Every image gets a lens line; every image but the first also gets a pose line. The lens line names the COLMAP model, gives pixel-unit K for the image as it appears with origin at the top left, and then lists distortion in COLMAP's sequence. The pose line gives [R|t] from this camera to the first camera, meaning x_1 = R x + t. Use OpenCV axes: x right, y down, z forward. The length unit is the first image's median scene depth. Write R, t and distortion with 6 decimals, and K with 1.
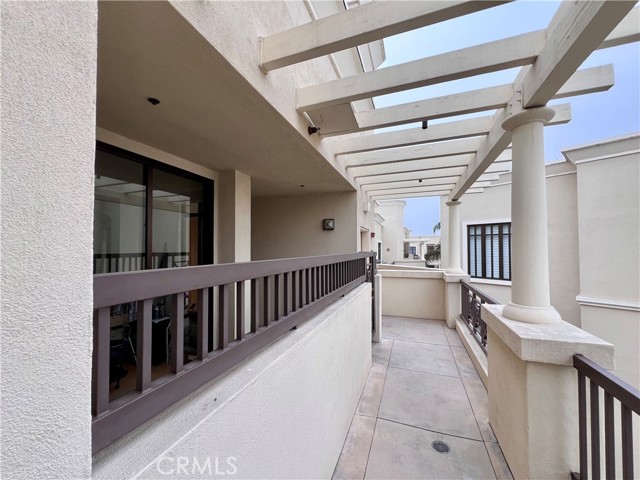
lens RADIAL K [[257.1, 0, 320.4], [0, 257.1, 238.9], [0, 0, 1]] dist [0.002771, 0.000516]
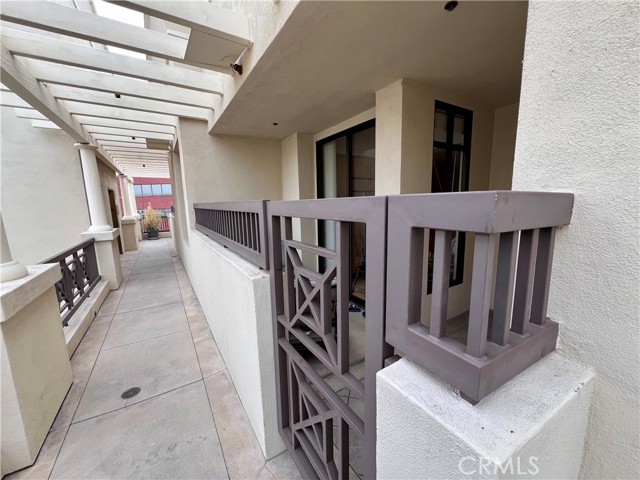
lens RADIAL K [[255.4, 0, 320.6], [0, 255.4, 242.0], [0, 0, 1]] dist [0.003930, -0.000069]
pose [[-0.610450, 0.195080, -0.767655, 0.526278], [0.111345, 0.980706, 0.160678, 0.098219], [0.784190, 0.012611, -0.620393, 1.743599]]
